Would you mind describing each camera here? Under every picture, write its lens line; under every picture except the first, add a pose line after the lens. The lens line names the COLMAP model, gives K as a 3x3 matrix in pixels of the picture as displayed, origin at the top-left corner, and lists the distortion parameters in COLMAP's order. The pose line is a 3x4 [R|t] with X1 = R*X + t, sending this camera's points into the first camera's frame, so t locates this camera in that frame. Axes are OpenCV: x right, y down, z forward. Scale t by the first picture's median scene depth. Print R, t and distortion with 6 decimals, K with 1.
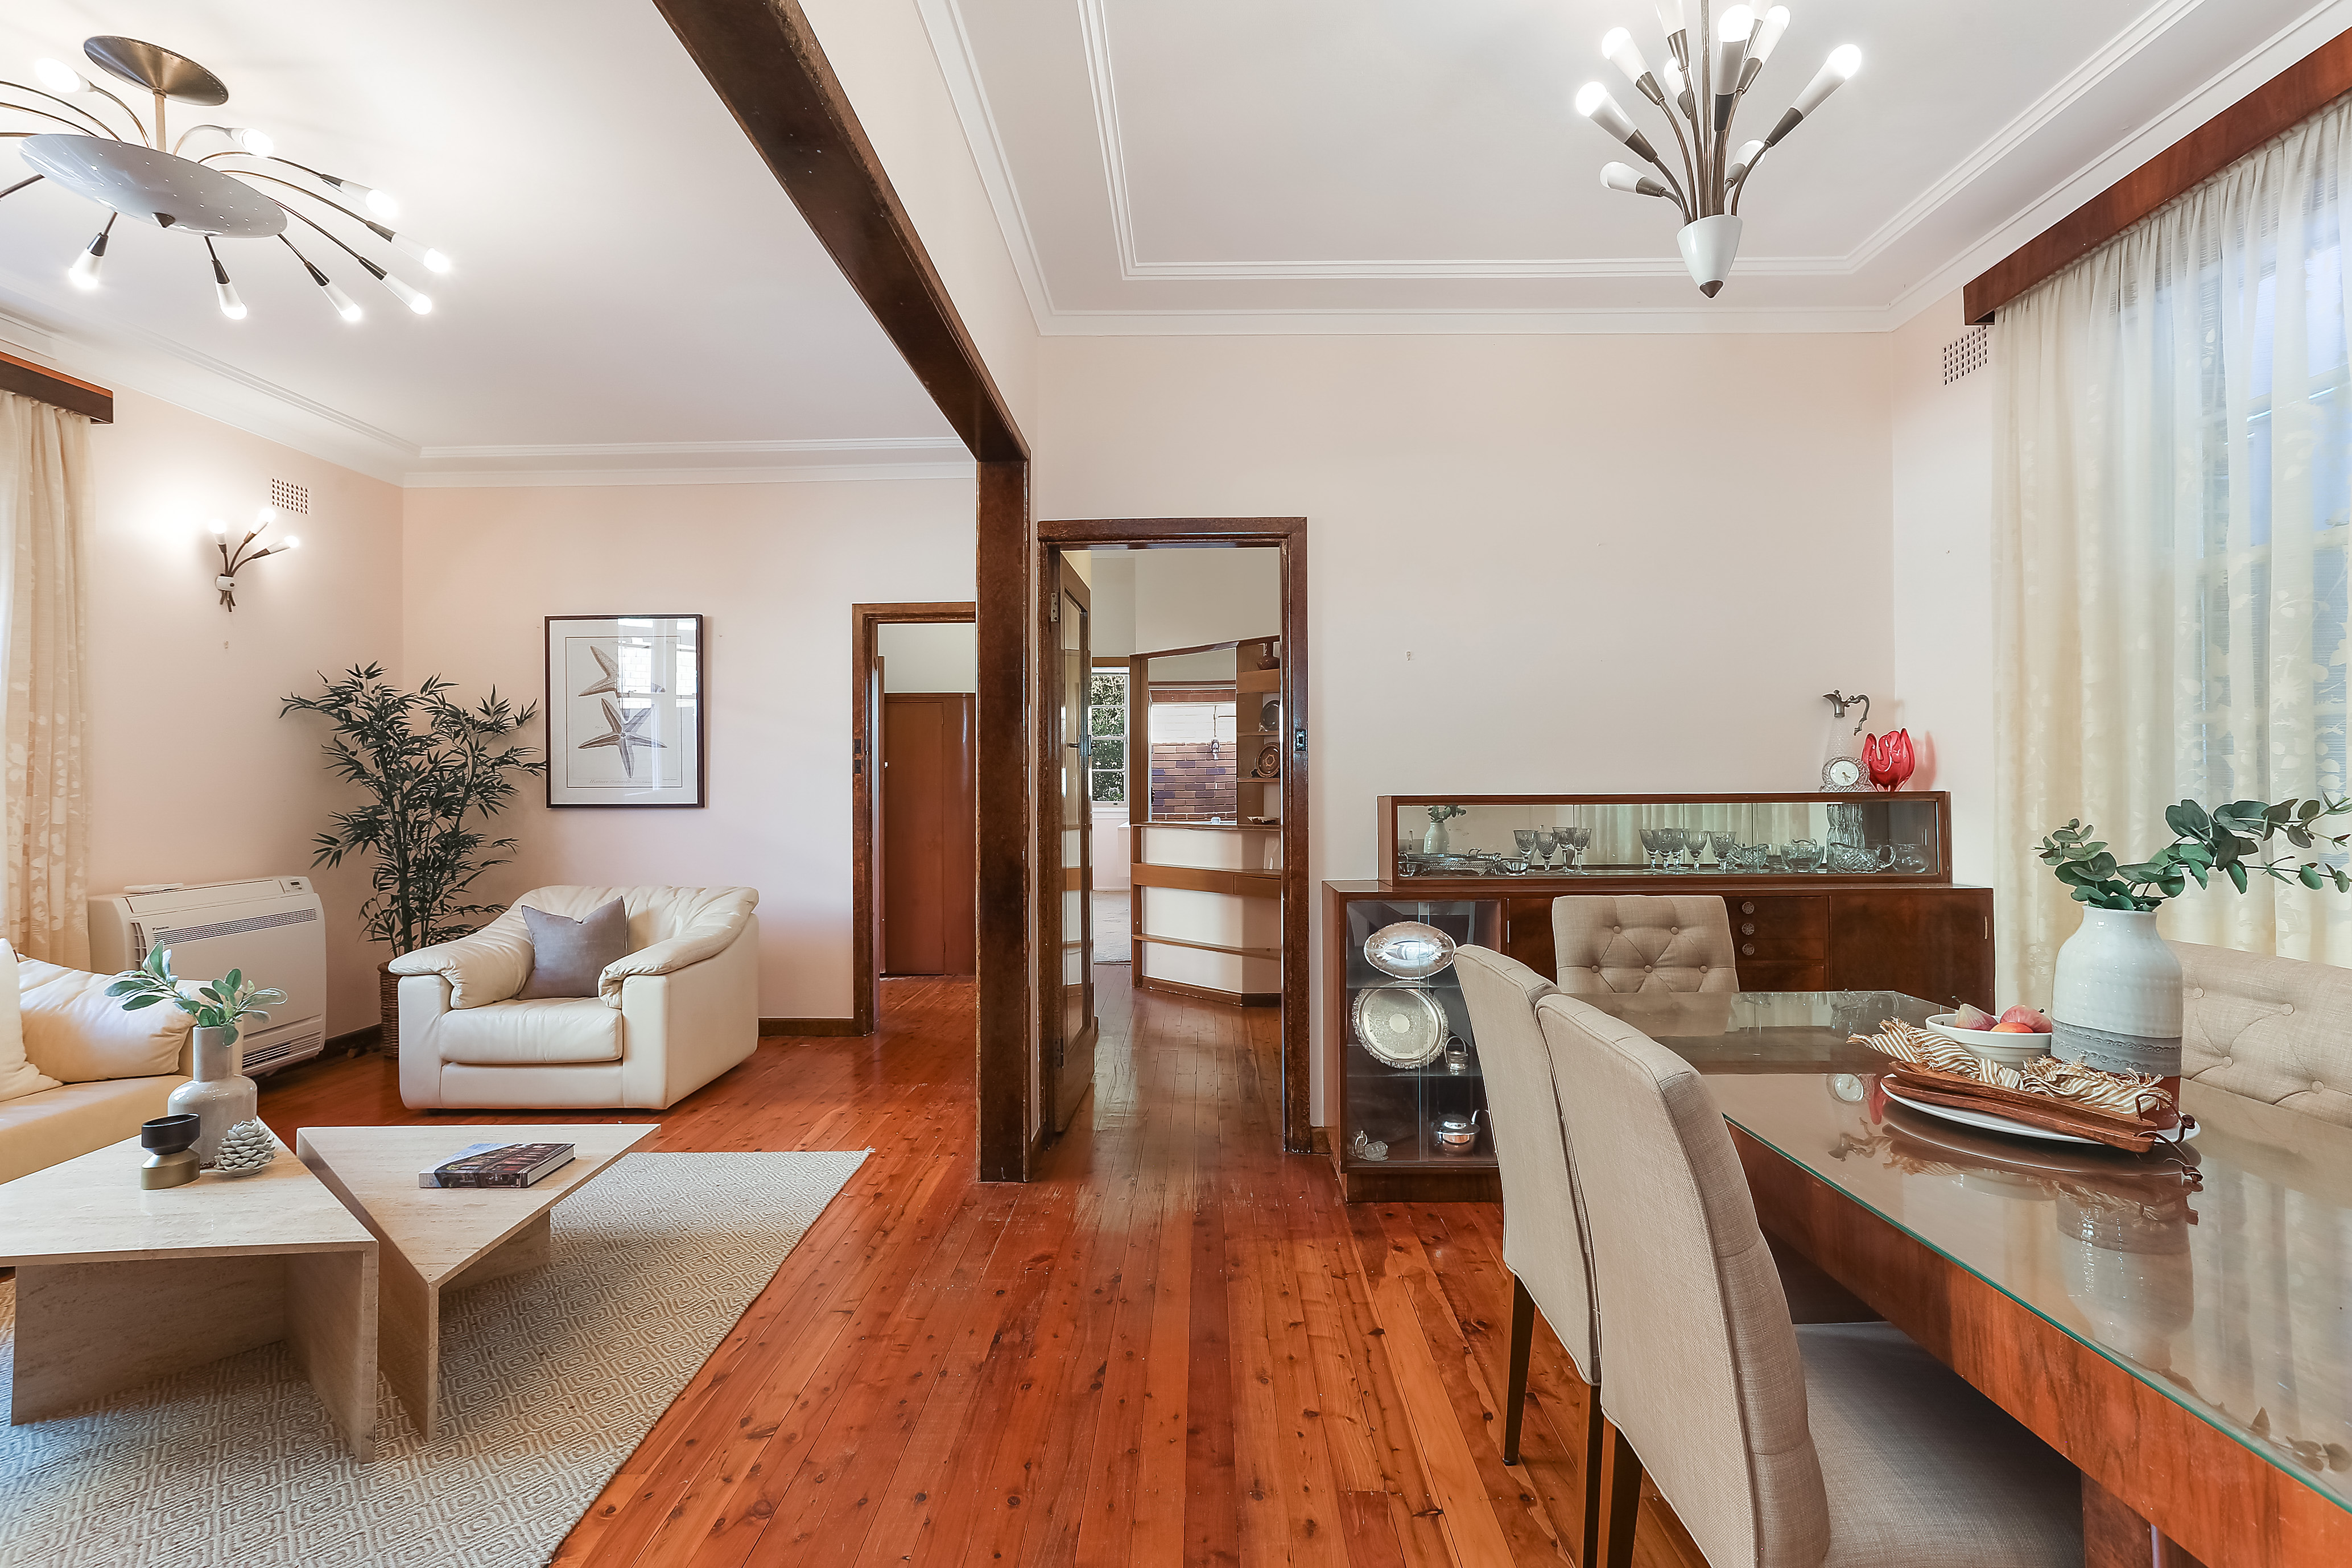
lens RADIAL K [[1212.1, 0, 1176.0], [0, 1212.1, 784.0], [0, 0, 1]] dist [-0.020009, 0.036075]
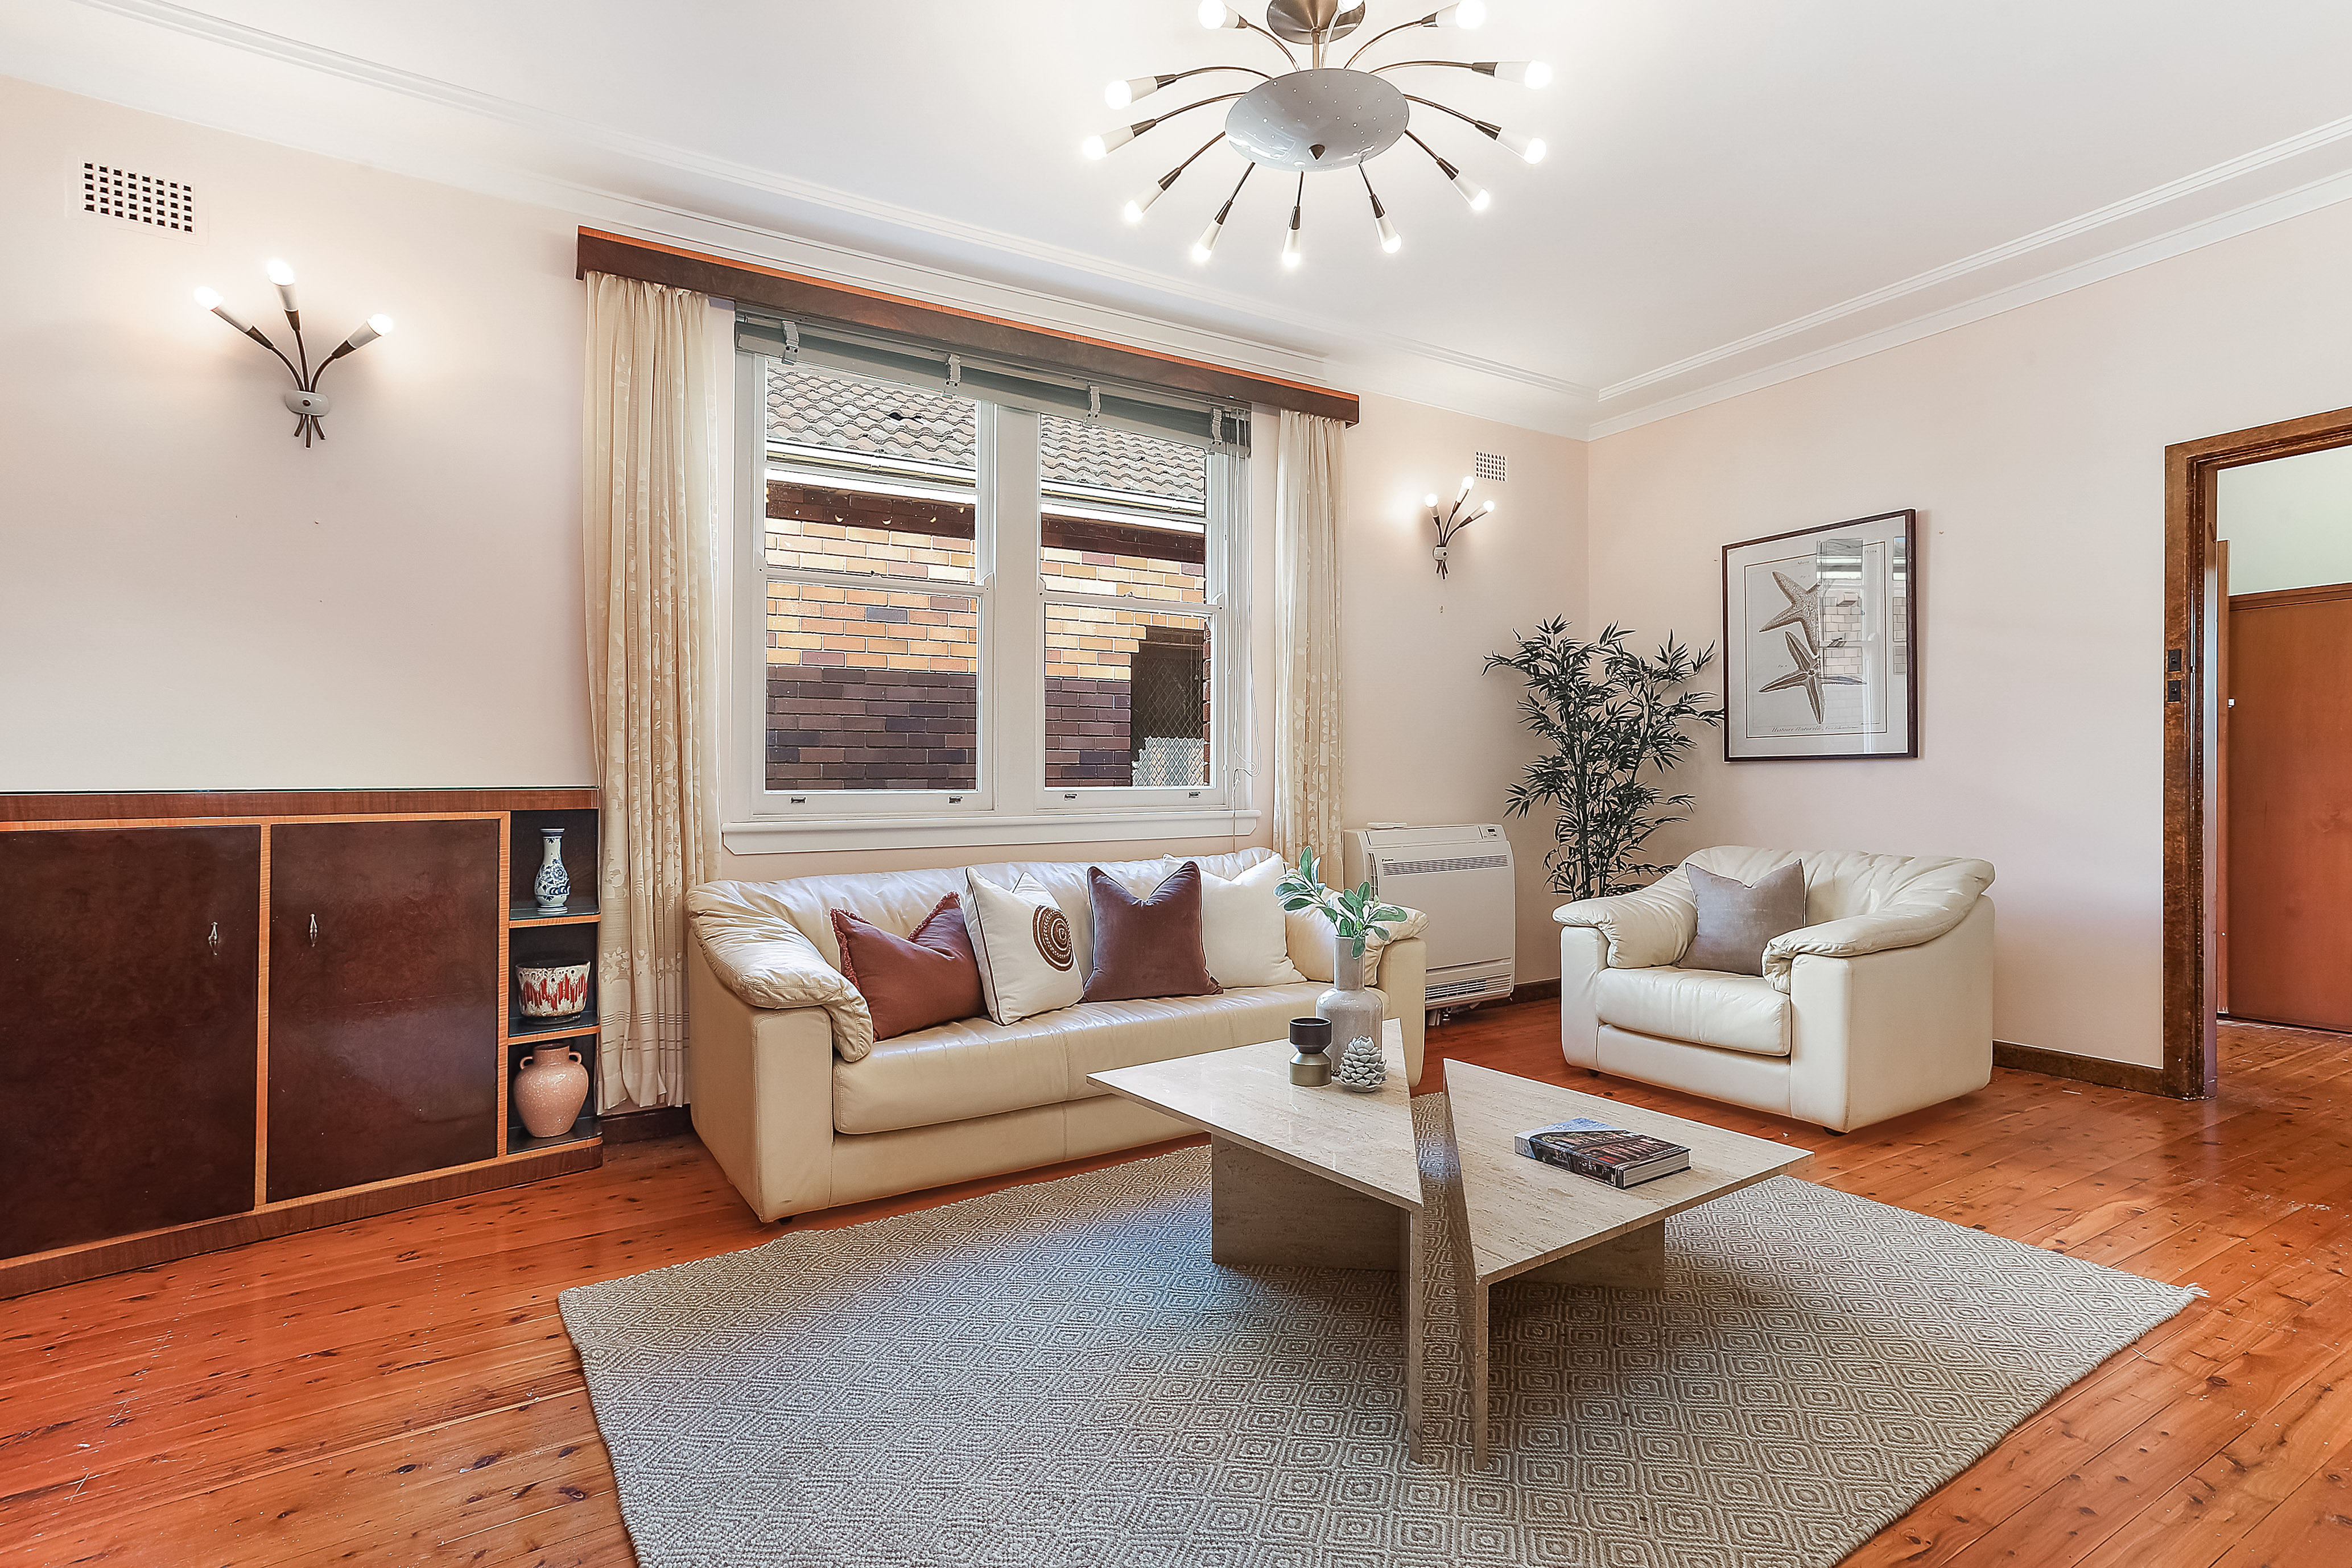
lens RADIAL K [[1143.5, 0, 1176.0], [0, 1143.5, 784.0], [0, 0, 1]] dist [-0.031737, 0.031337]
pose [[0.556365, 0.001748, -0.830936, -0.056436], [-0.008075, 0.999962, -0.003302, 0.049976], [0.830899, 0.008547, 0.556358, 0.229833]]
